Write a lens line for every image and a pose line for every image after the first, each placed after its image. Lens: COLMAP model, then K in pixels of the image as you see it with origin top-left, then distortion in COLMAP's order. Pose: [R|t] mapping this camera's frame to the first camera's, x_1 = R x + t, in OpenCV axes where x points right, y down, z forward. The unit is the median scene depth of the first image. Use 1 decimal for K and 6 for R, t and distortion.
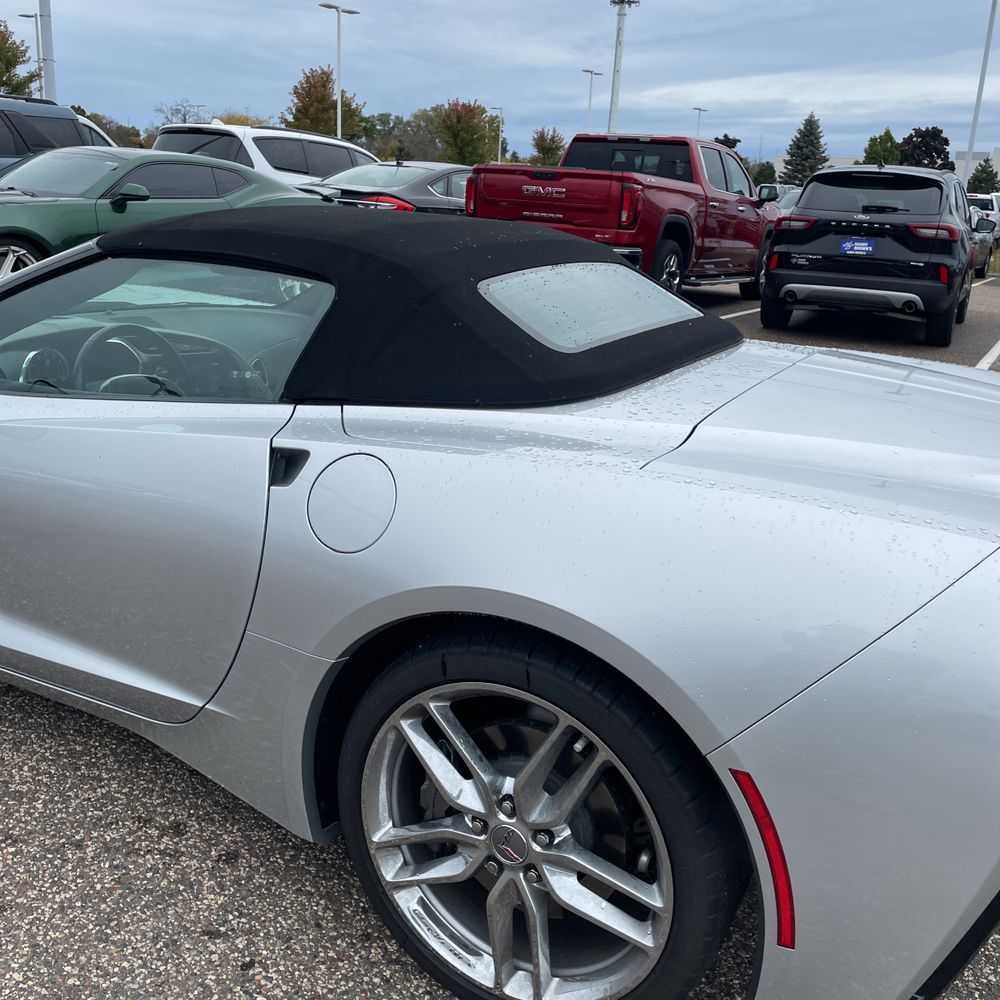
lens RADIAL K [[1000.3, 0, 497.4], [0, 1000.3, 494.1], [0, 0, 1]] dist [0.083717, -0.117148]
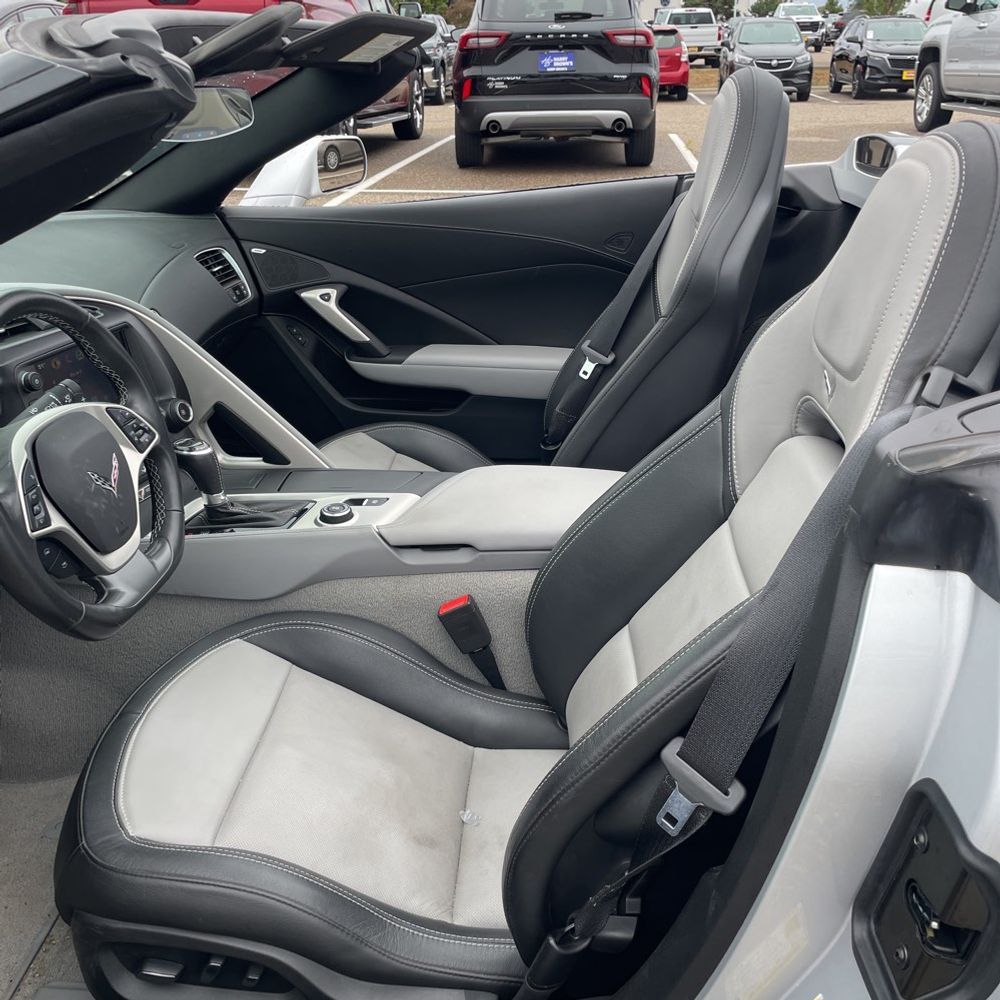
lens RADIAL K [[1007.0, 0, 504.1], [0, 1007.0, 497.4], [0, 0, 1]] dist [0.092575, -0.132306]
pose [[0.906510, -0.231736, 0.352900, -0.468708], [0.181155, 0.968534, 0.170658, -0.160700], [-0.381344, -0.090774, 0.919966, 0.724107]]
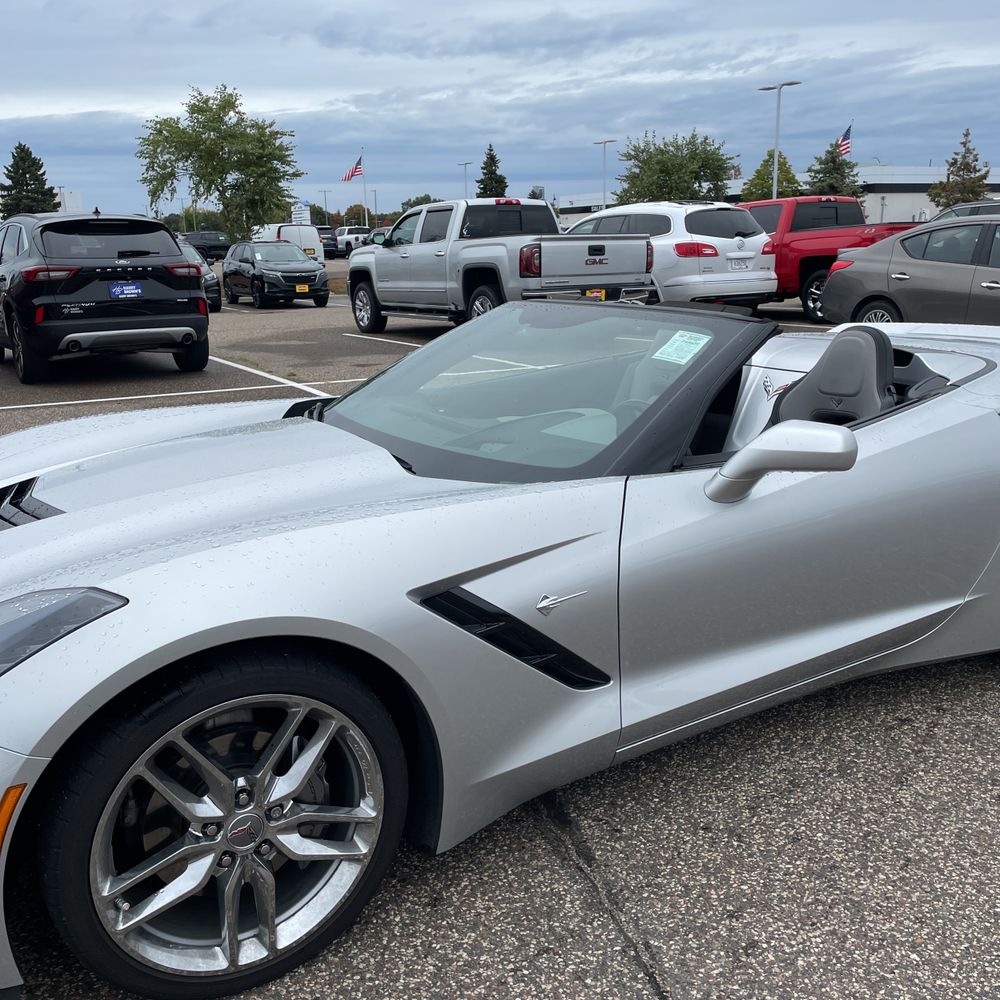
lens RADIAL K [[1013.6, 0, 496.4], [0, 1013.6, 499.8], [0, 0, 1]] dist [0.092009, -0.131571]
pose [[0.502685, -0.274958, 0.819577, -1.840539], [0.296140, 0.945476, 0.135559, -0.344381], [-0.812163, 0.174567, 0.556702, 0.678861]]
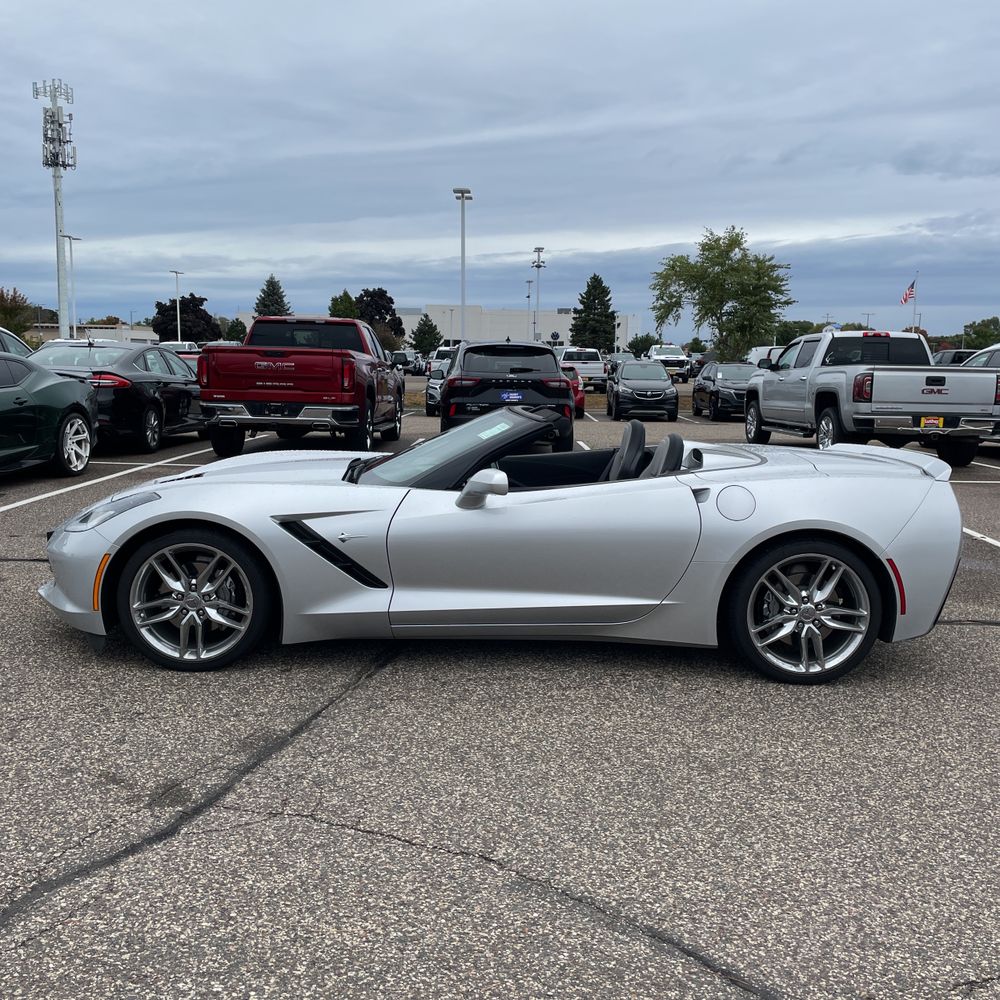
lens RADIAL K [[1007.9, 0, 500.9], [0, 1007.9, 483.0], [0, 0, 1]] dist [0.118303, -0.200023]
pose [[0.866568, -0.100221, 0.488892, -1.760090], [0.174179, 0.978763, -0.108092, 0.123430], [-0.467676, 0.178824, 0.865622, -0.960477]]
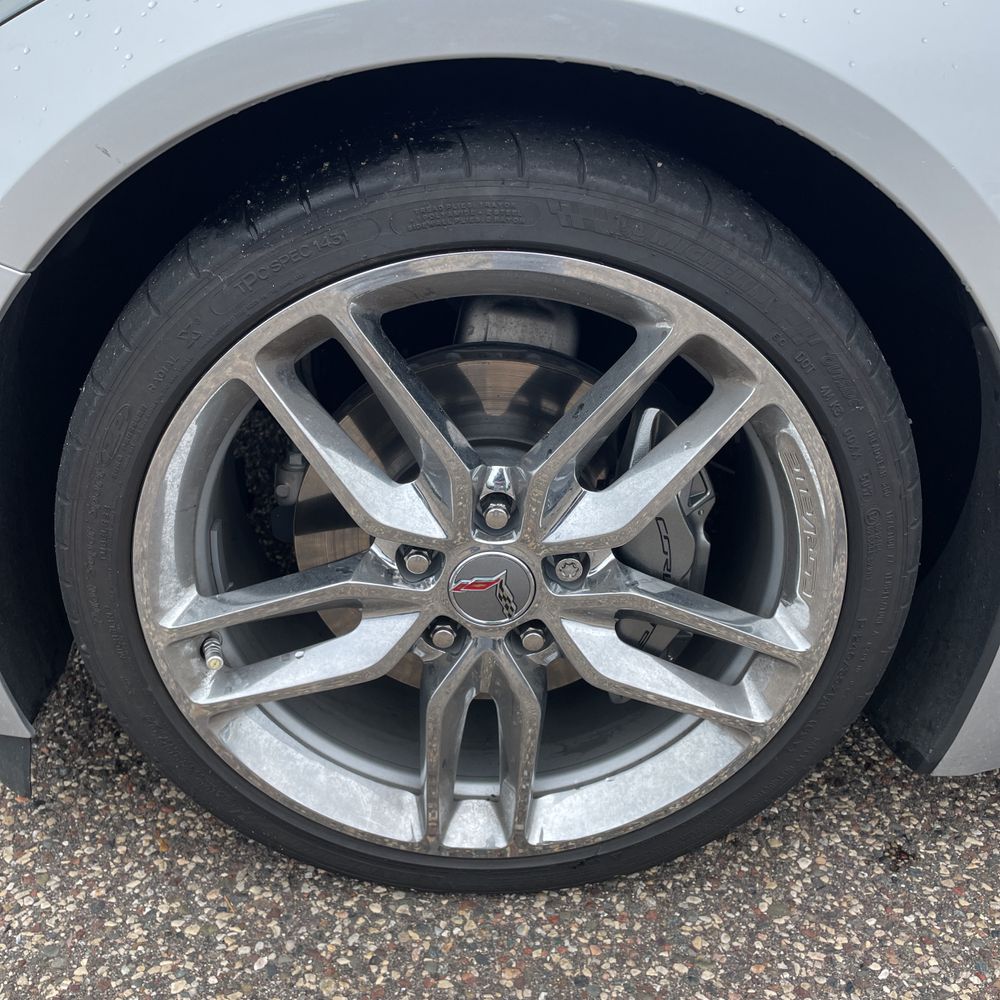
lens RADIAL K [[1007.0, 0, 504.1], [0, 1007.0, 497.4], [0, 0, 1]] dist [0.092575, -0.132306]
pose [[0.861436, -0.261485, 0.435377, -1.416849], [0.167297, 0.955524, 0.242869, -0.121495], [-0.479520, -0.136379, 0.866869, 1.113769]]
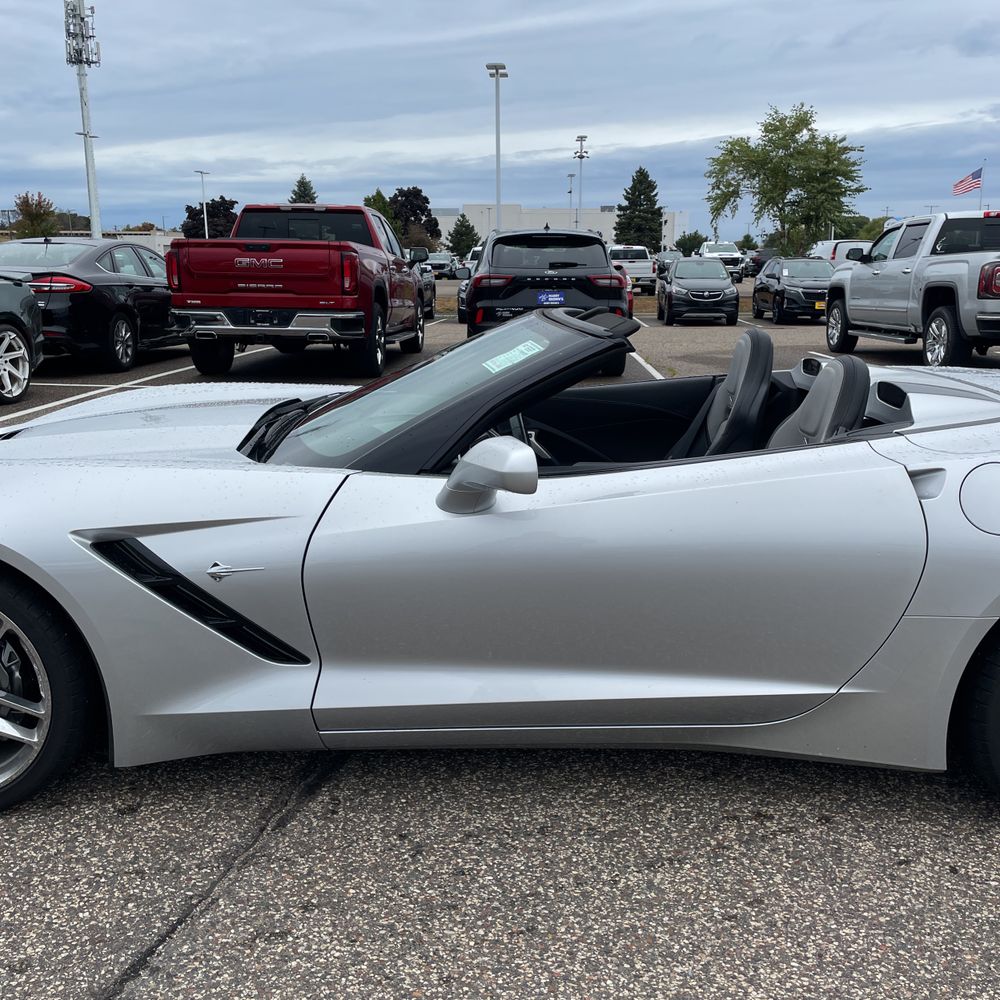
lens RADIAL K [[1007.0, 0, 504.1], [0, 1007.0, 497.4], [0, 0, 1]] dist [0.092575, -0.132306]
pose [[0.883445, -0.155572, 0.441953, -1.157859], [0.178594, 0.983865, -0.010670, -0.083944], [-0.433162, 0.088356, 0.896975, 0.033672]]
